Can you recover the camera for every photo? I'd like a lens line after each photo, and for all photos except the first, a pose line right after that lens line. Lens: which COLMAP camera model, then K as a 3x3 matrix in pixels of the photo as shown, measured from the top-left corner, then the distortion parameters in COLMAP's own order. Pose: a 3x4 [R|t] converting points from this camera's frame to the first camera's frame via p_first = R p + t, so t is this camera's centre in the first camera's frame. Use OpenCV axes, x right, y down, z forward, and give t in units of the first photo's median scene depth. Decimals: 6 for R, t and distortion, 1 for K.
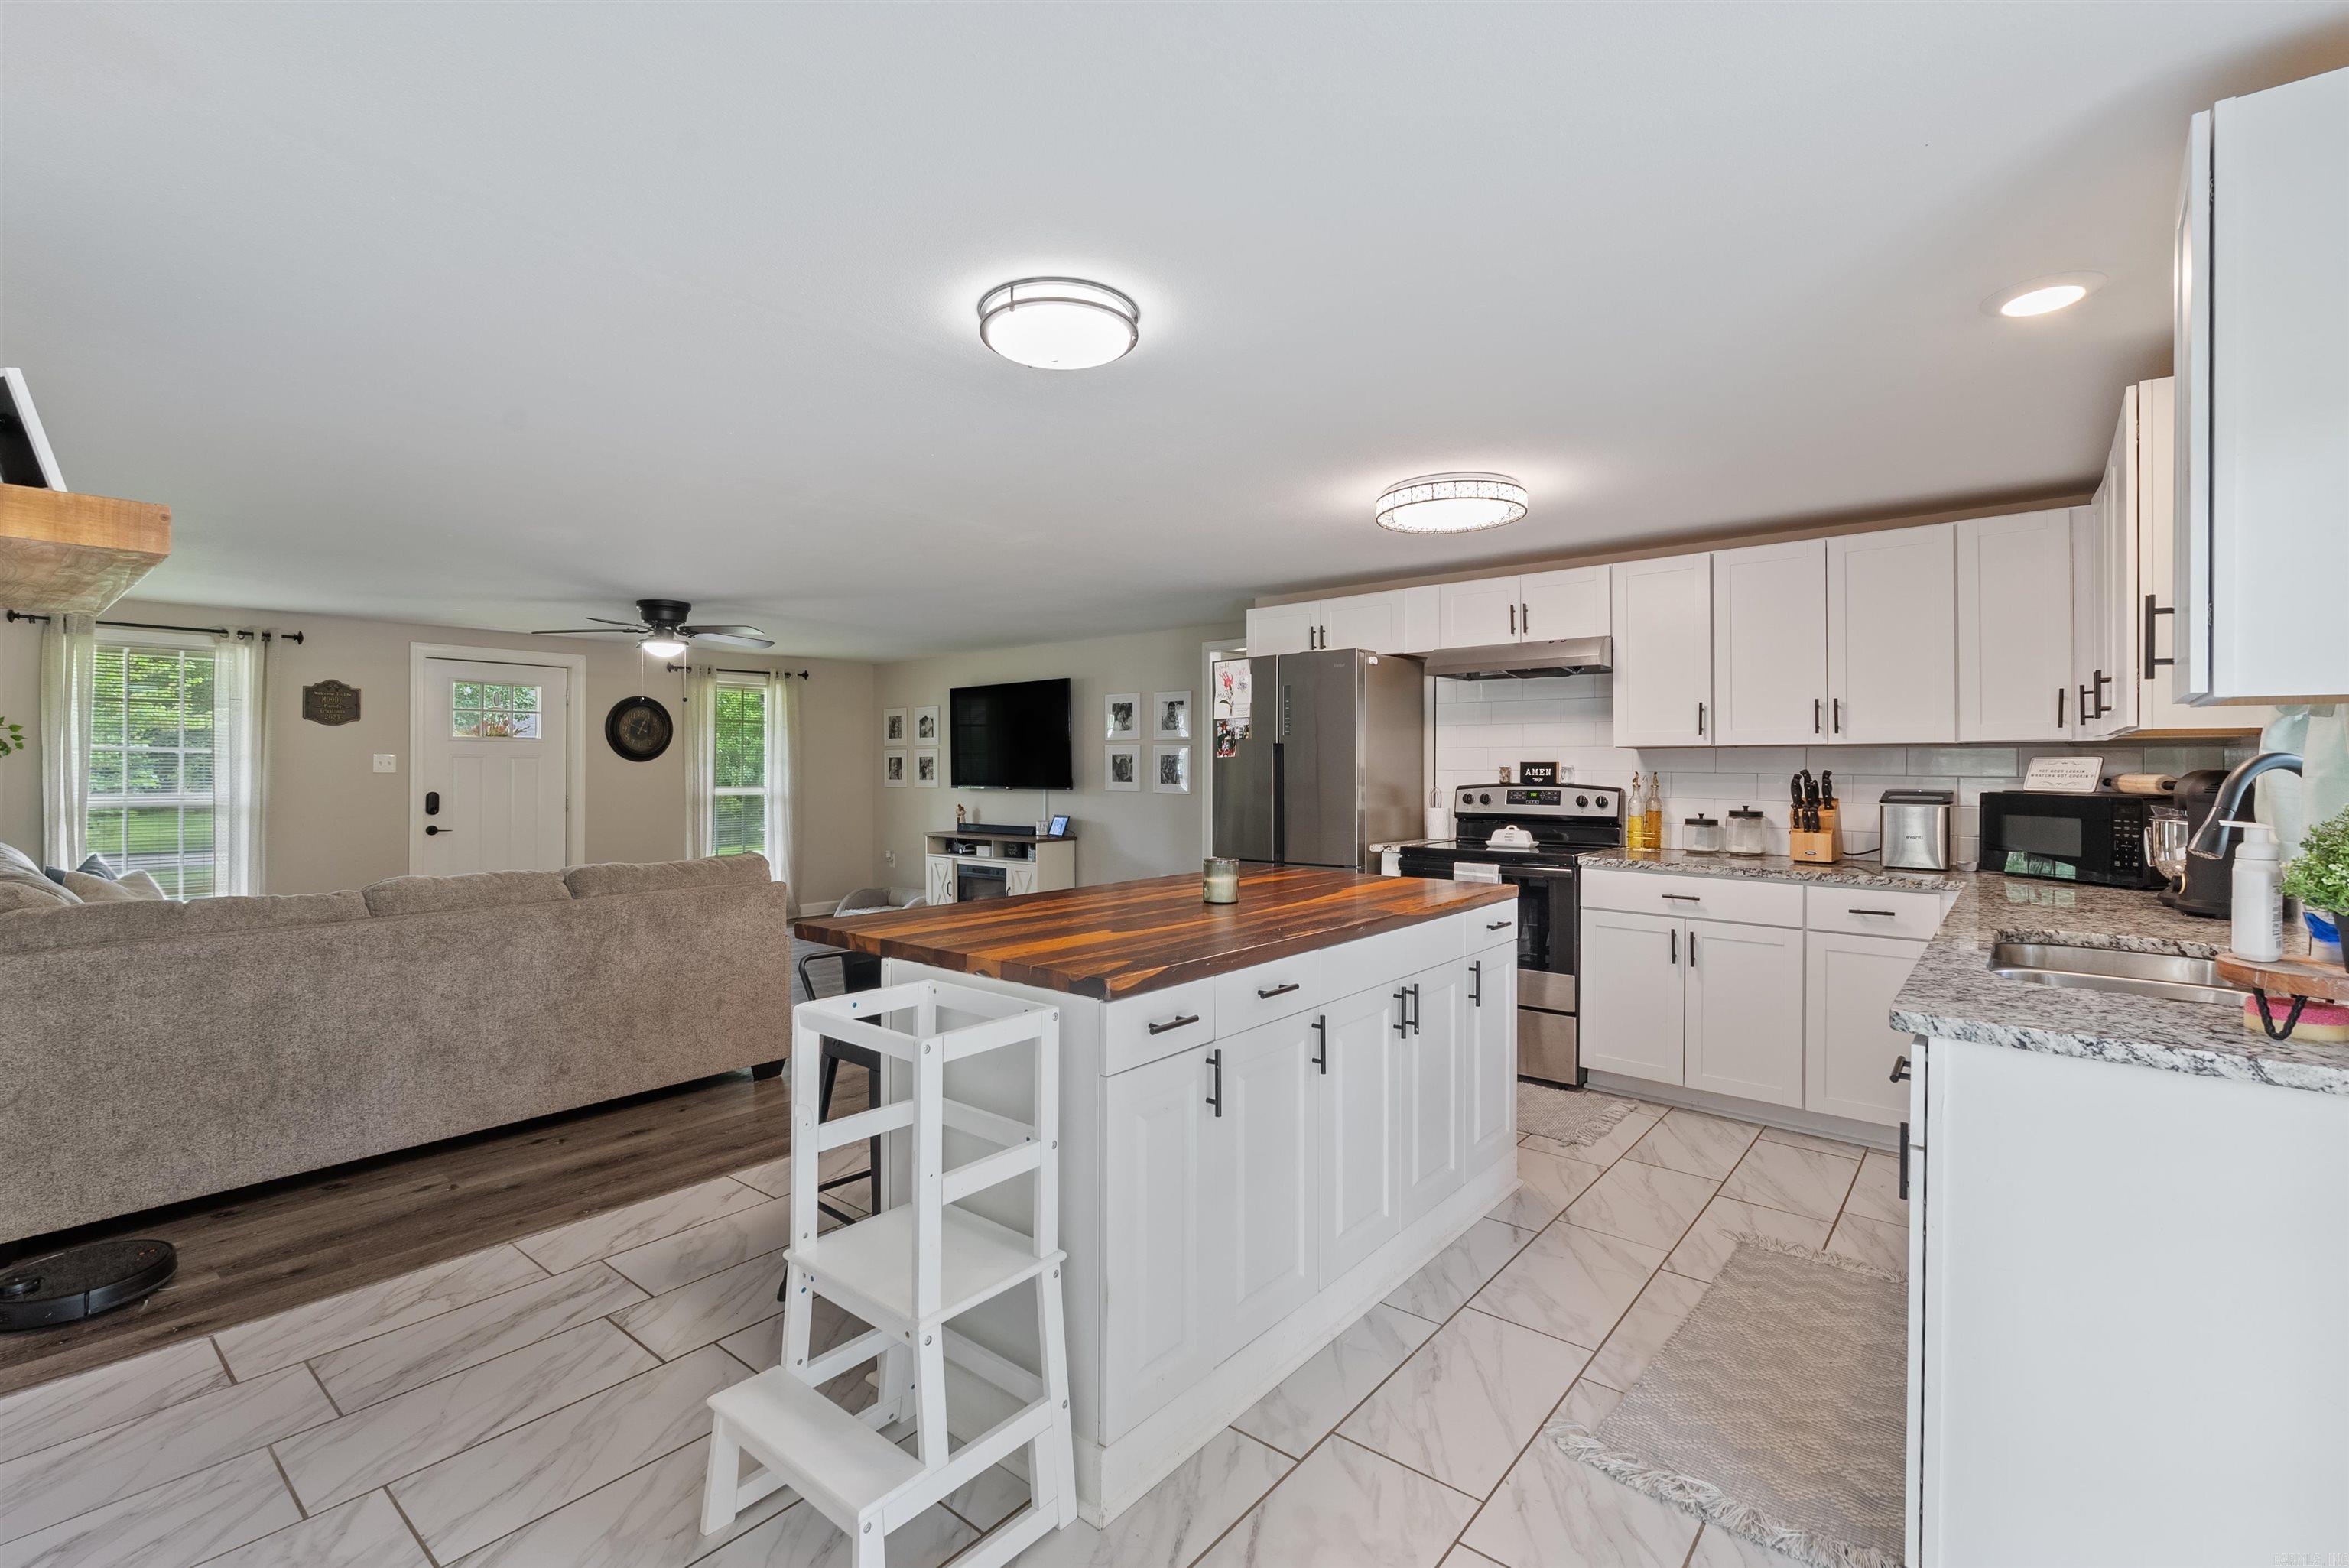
lens RADIAL K [[1042.0, 0, 1174.6], [0, 1042.0, 763.9], [0, 0, 1]] dist [-0.009903, 0.000610]
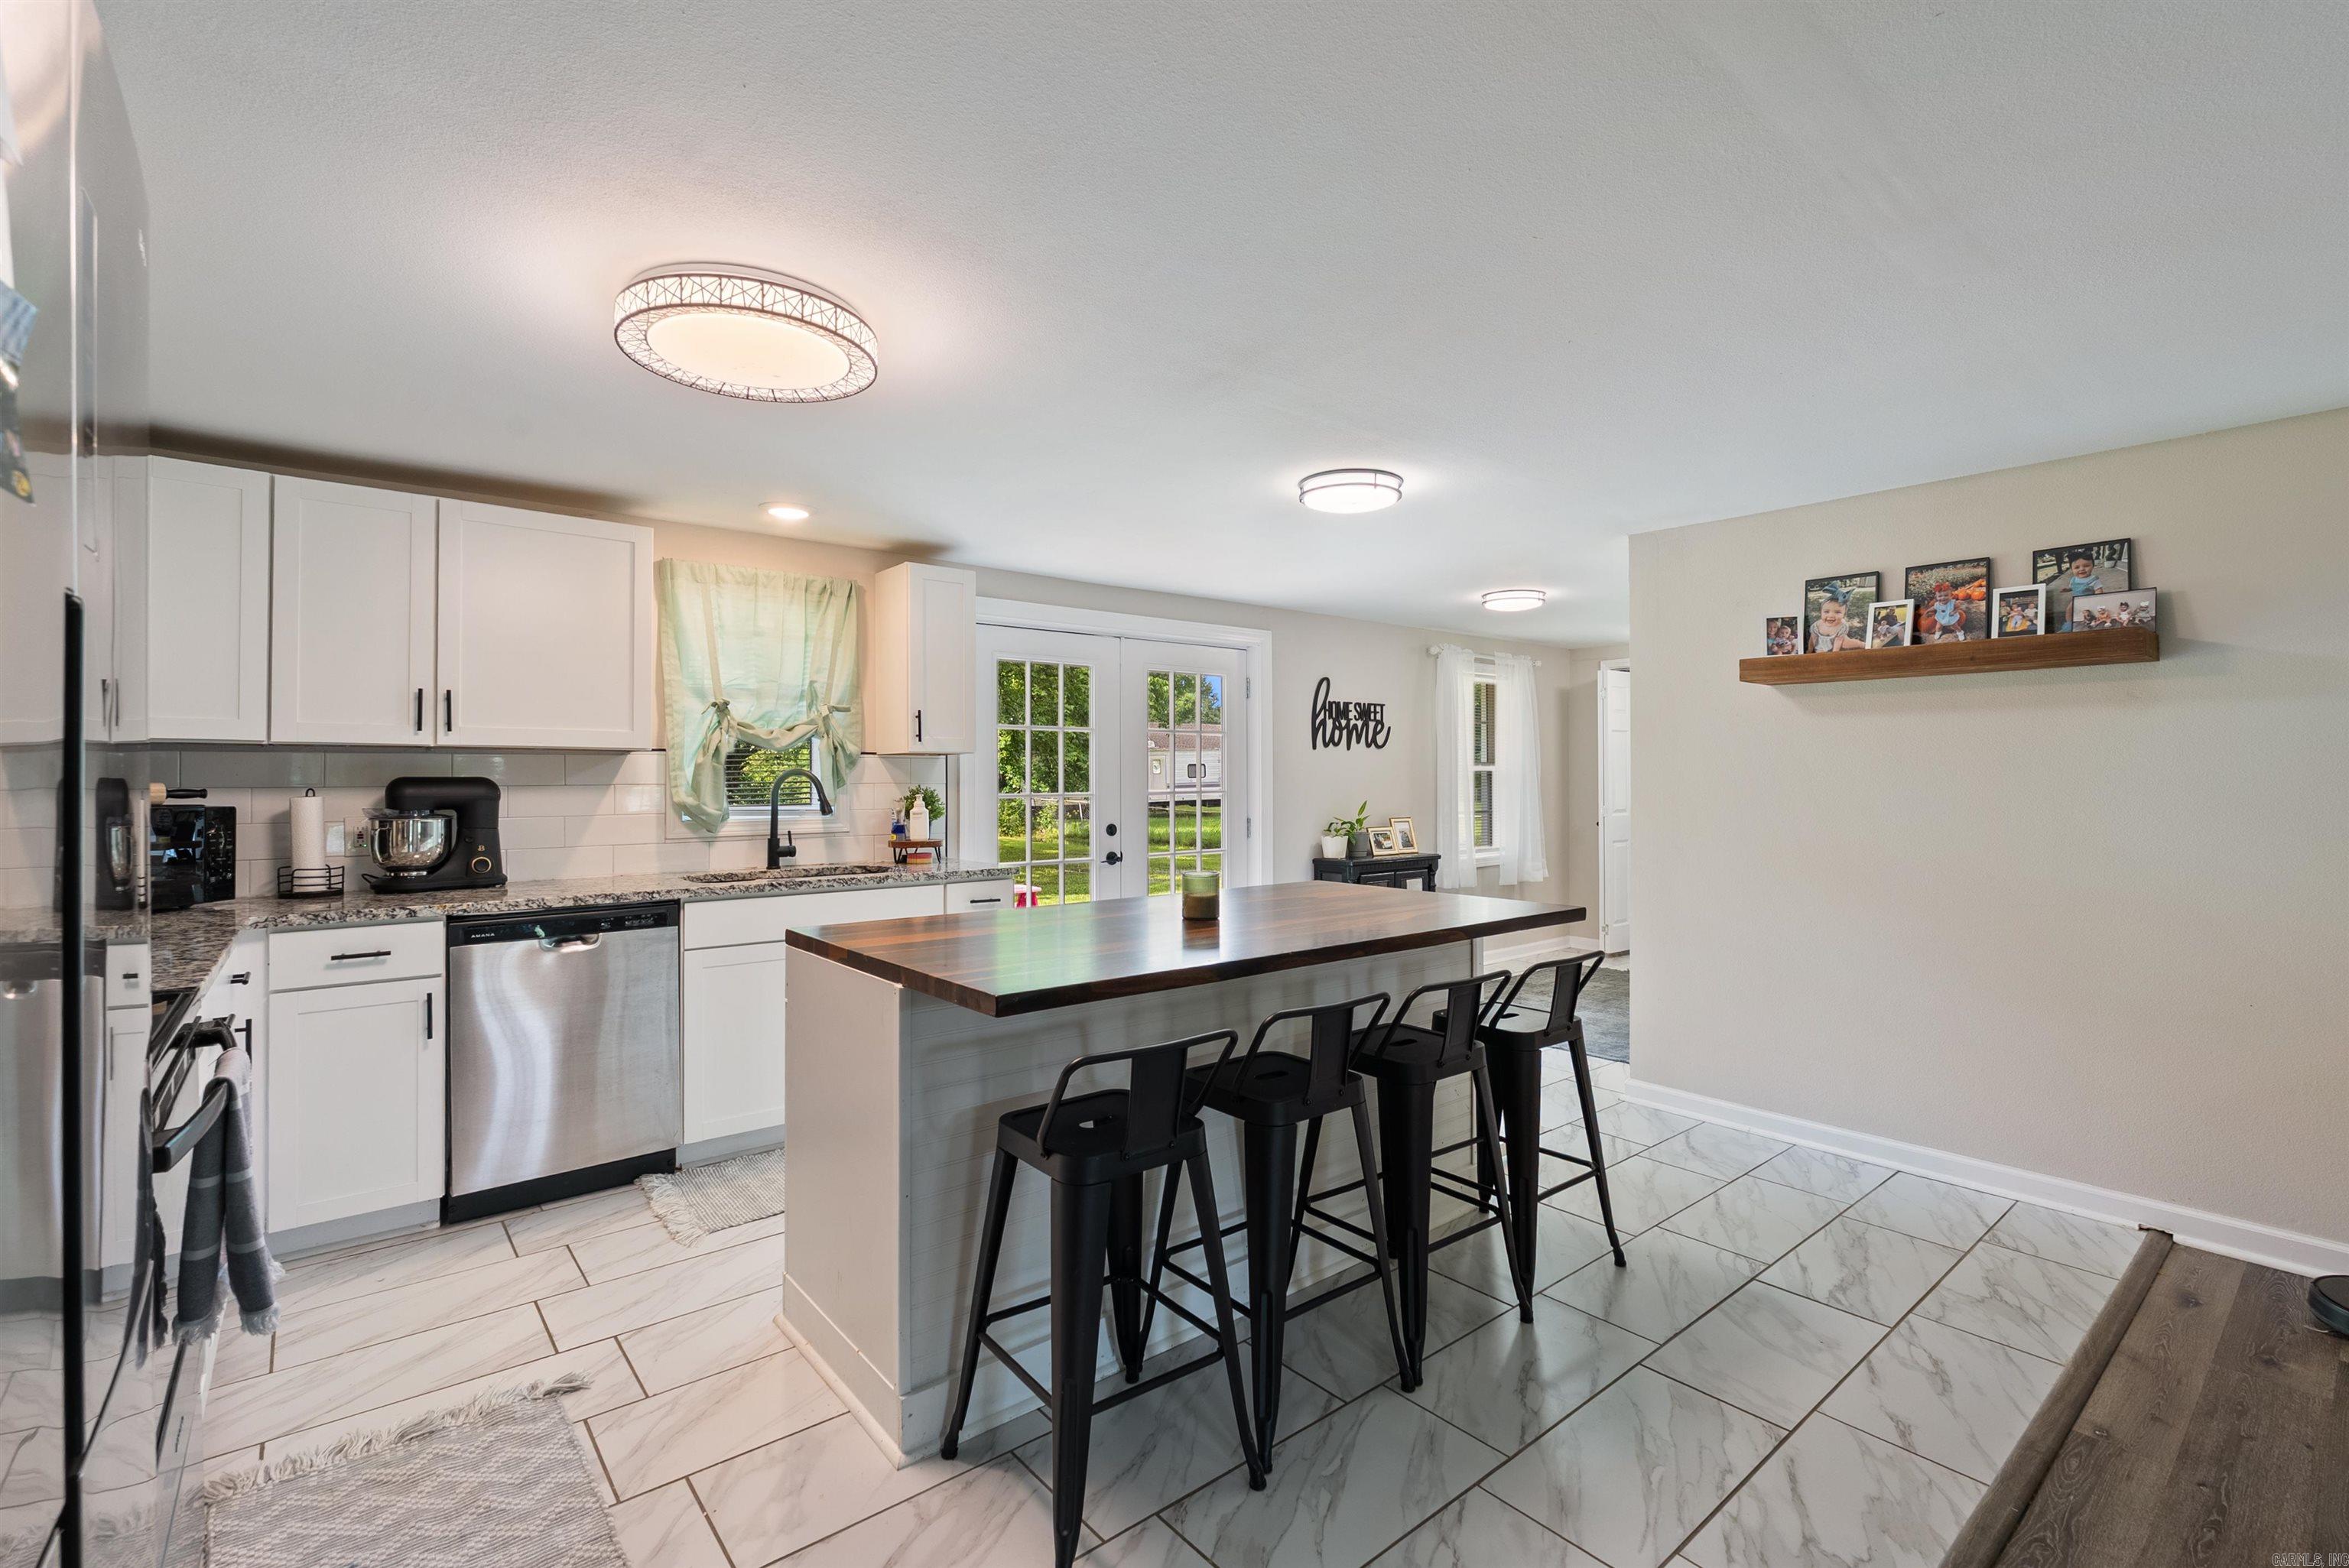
lens RADIAL K [[1040.6, 0, 1171.5], [0, 1040.6, 767.7], [0, 0, 1]] dist [-0.004639, -0.000254]
pose [[-0.981054, -0.000282, 0.193735, -0.066278], [-0.002191, 0.999951, -0.009640, 0.002829], [-0.193723, -0.009881, -0.981007, 1.146031]]
